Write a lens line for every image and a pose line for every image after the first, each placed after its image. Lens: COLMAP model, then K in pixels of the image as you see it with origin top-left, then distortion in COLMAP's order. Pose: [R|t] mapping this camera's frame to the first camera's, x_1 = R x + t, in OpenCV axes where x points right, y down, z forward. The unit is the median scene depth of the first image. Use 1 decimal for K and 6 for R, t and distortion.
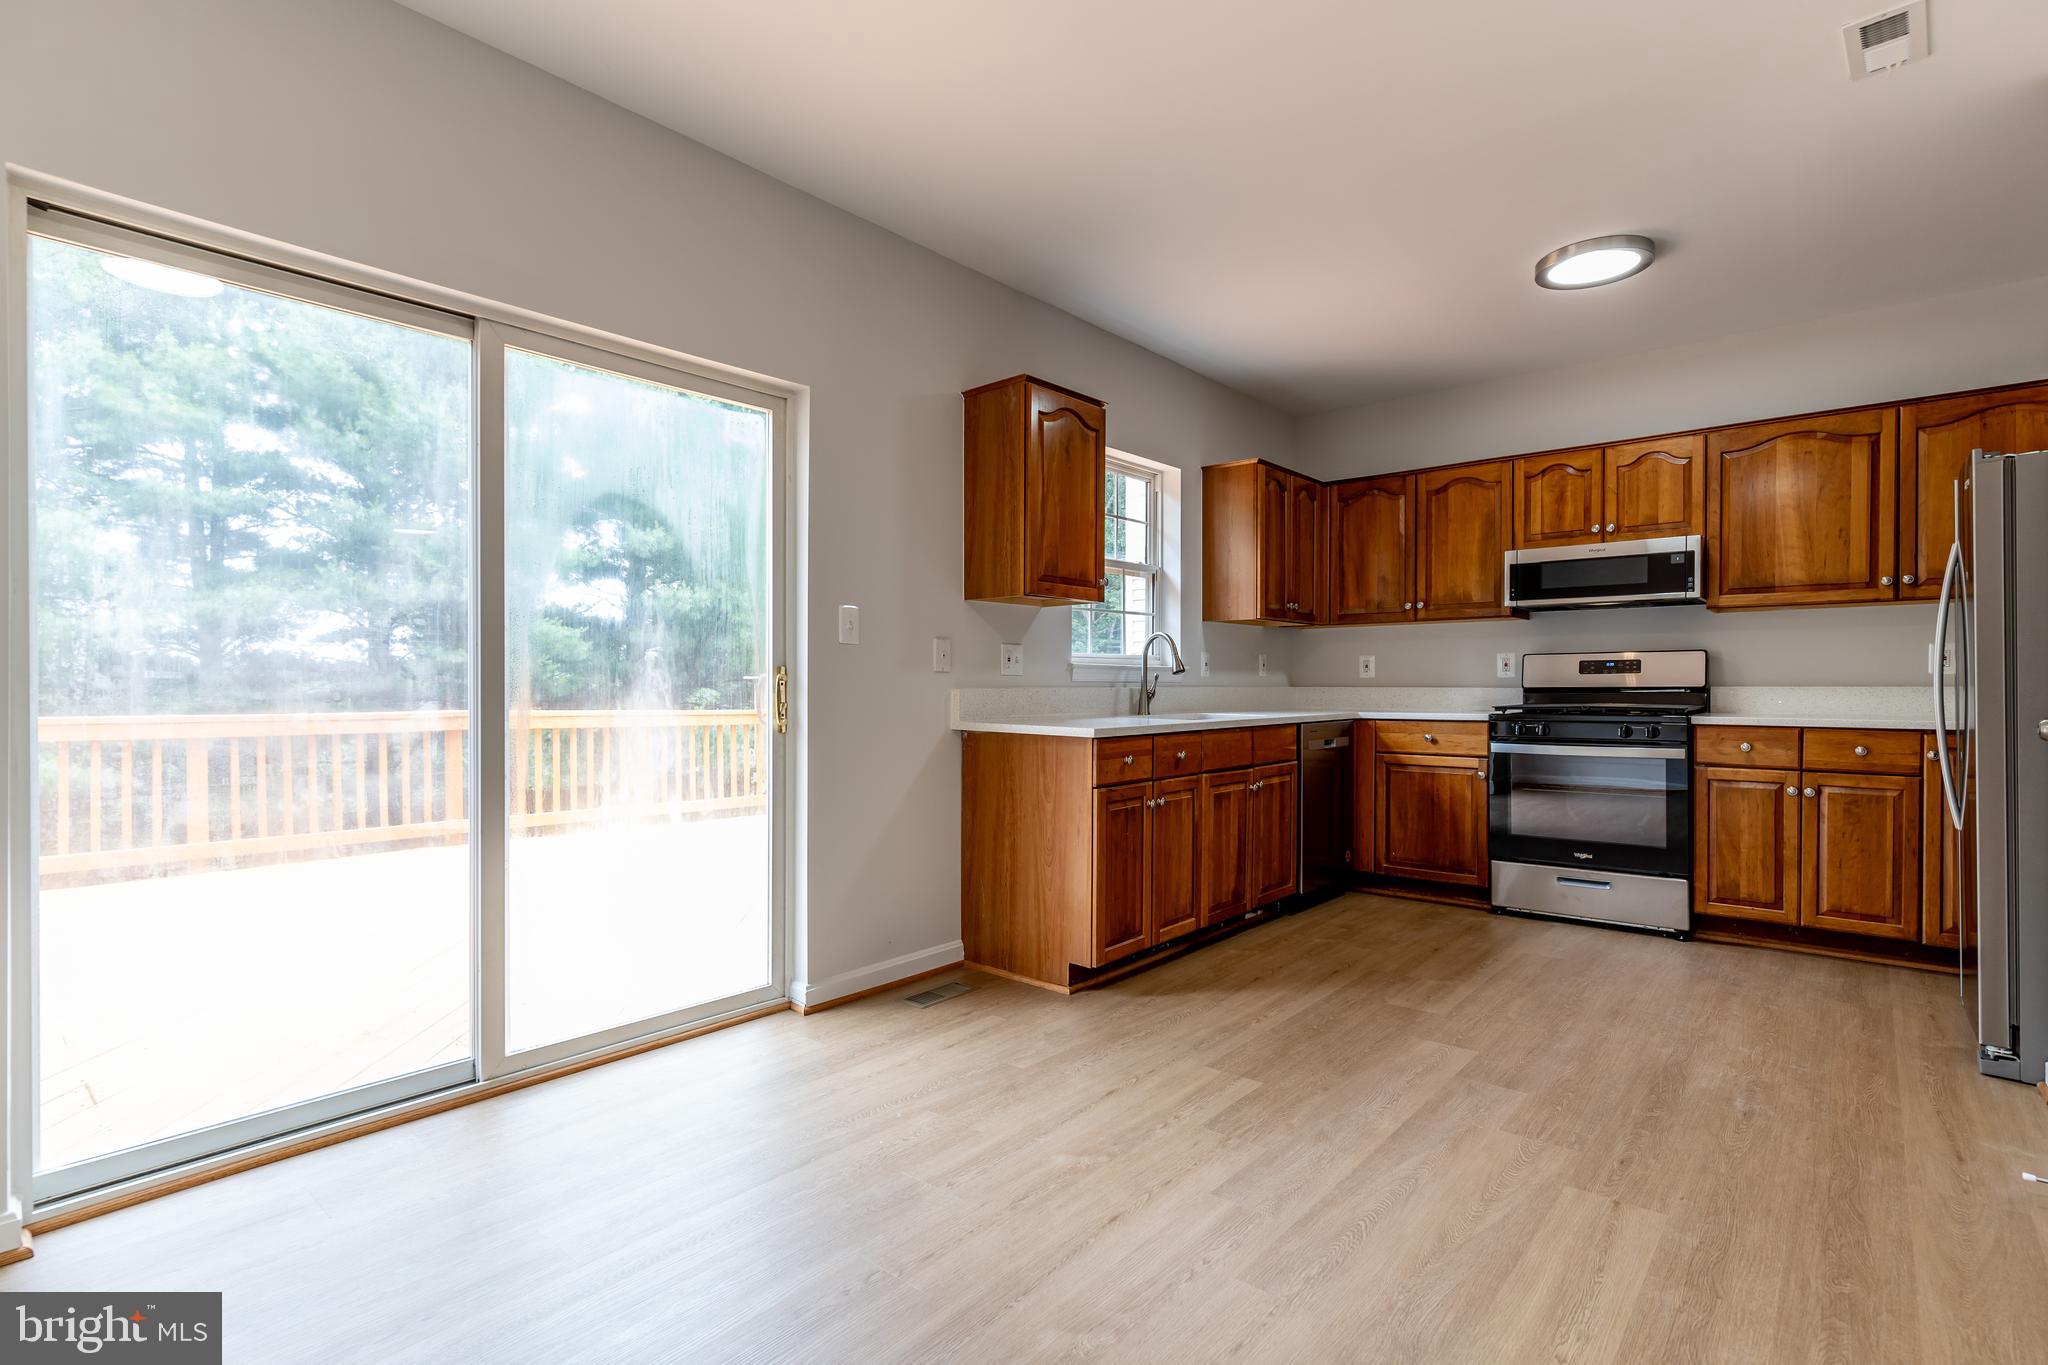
lens RADIAL K [[990.9, 0, 1026.5], [0, 990.9, 692.6], [0, 0, 1]] dist [-0.002130, -0.001175]
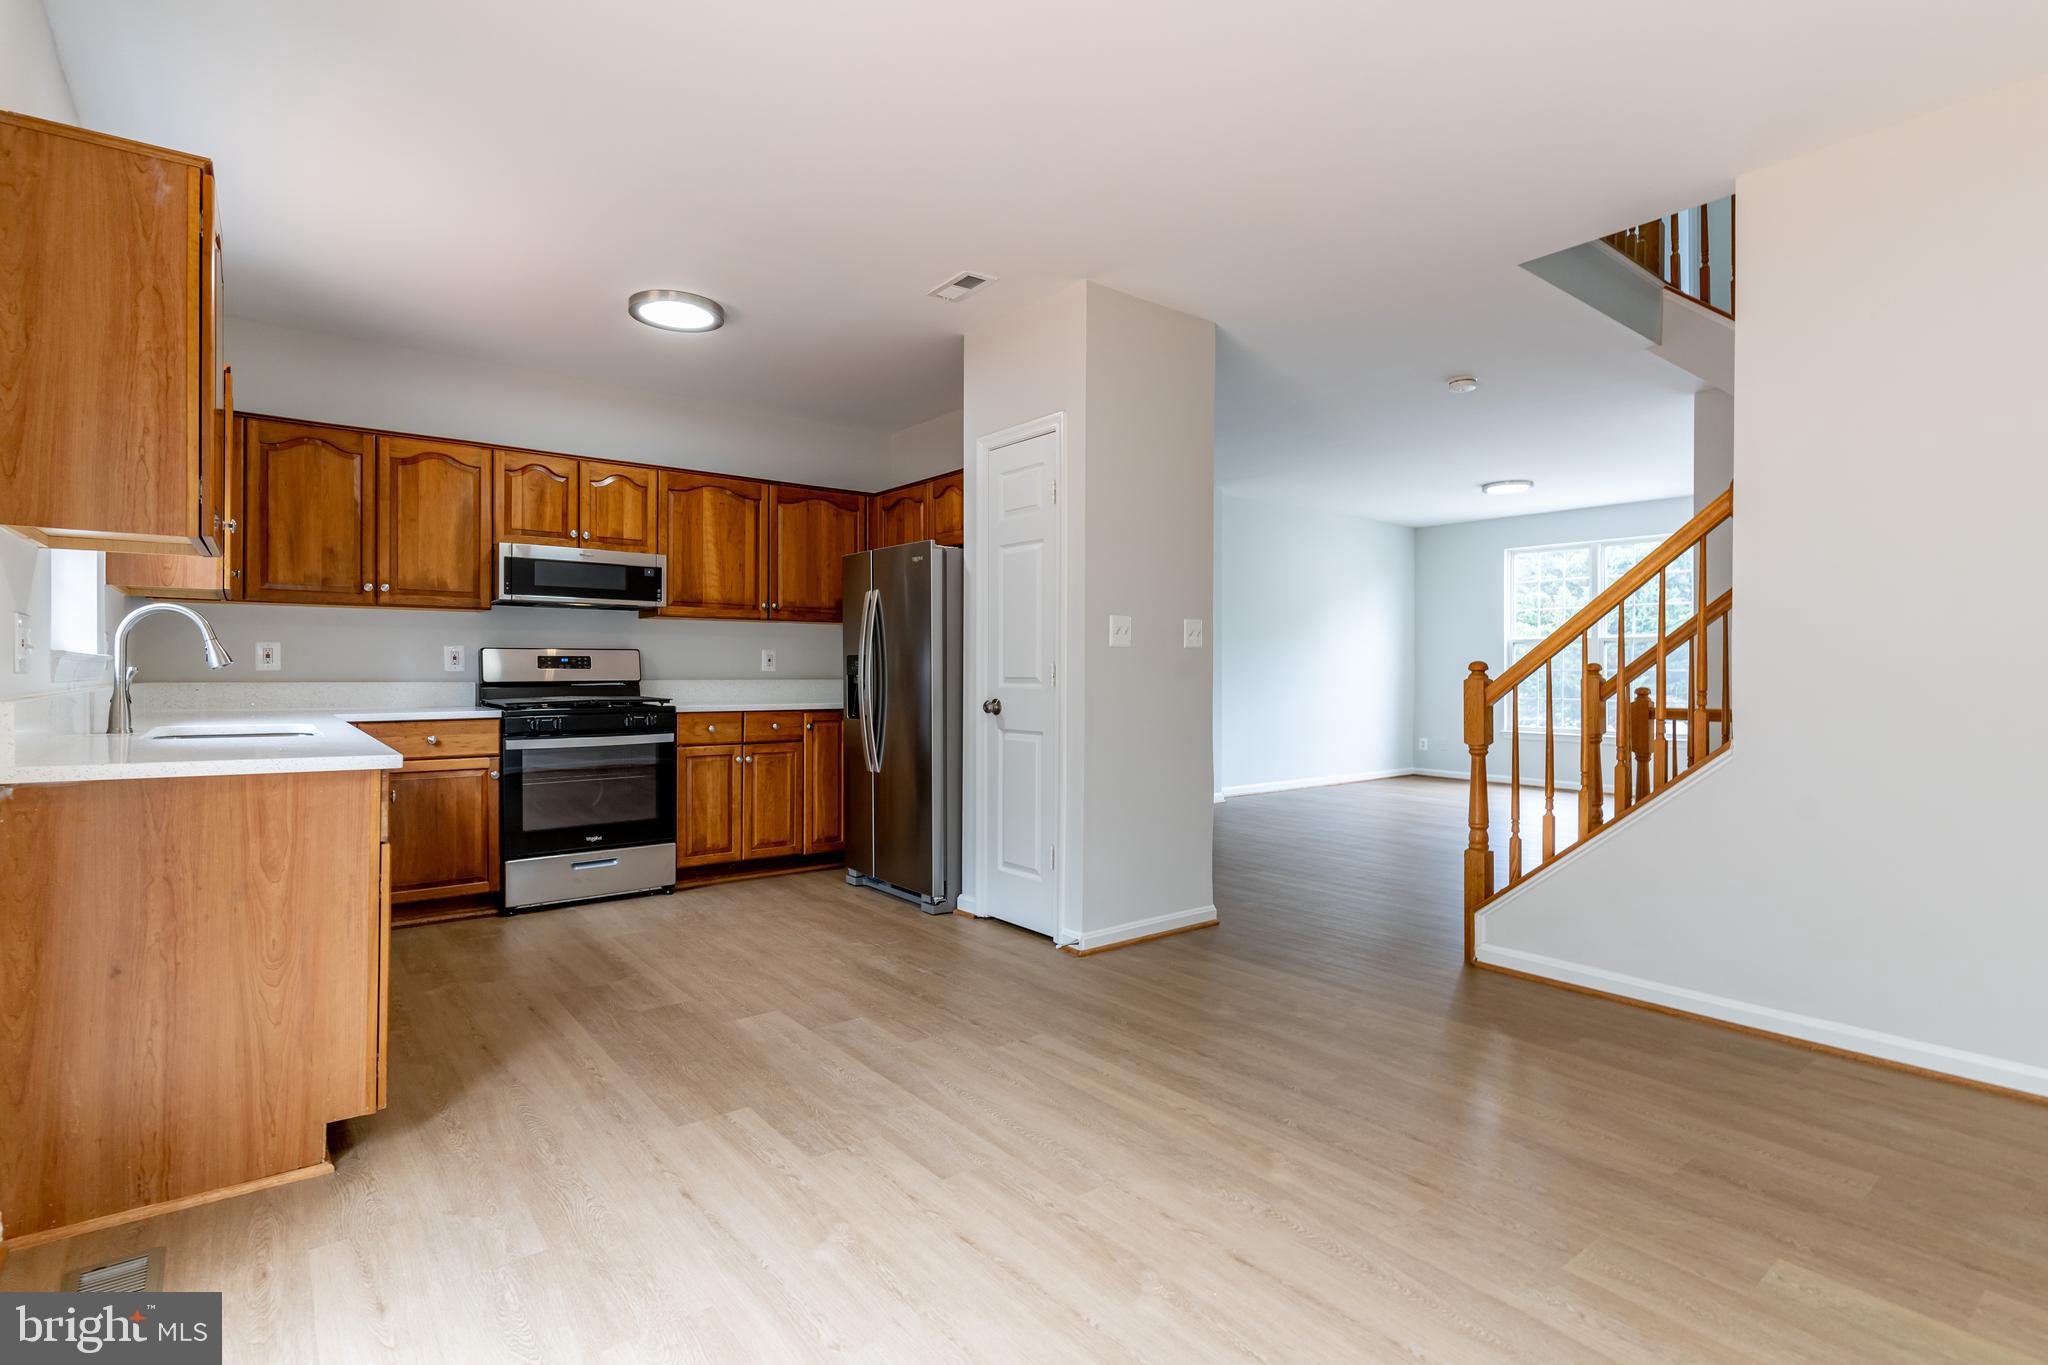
lens RADIAL K [[990.9, 0, 987.9], [0, 990.9, 668.2], [0, 0, 1]] dist [-0.002130, -0.001175]
pose [[0.189500, 0.002903, 0.981877, -0.453119], [0.004270, 0.999984, -0.003780, -0.016119], [-0.981872, 0.004909, 0.189484, 0.409365]]
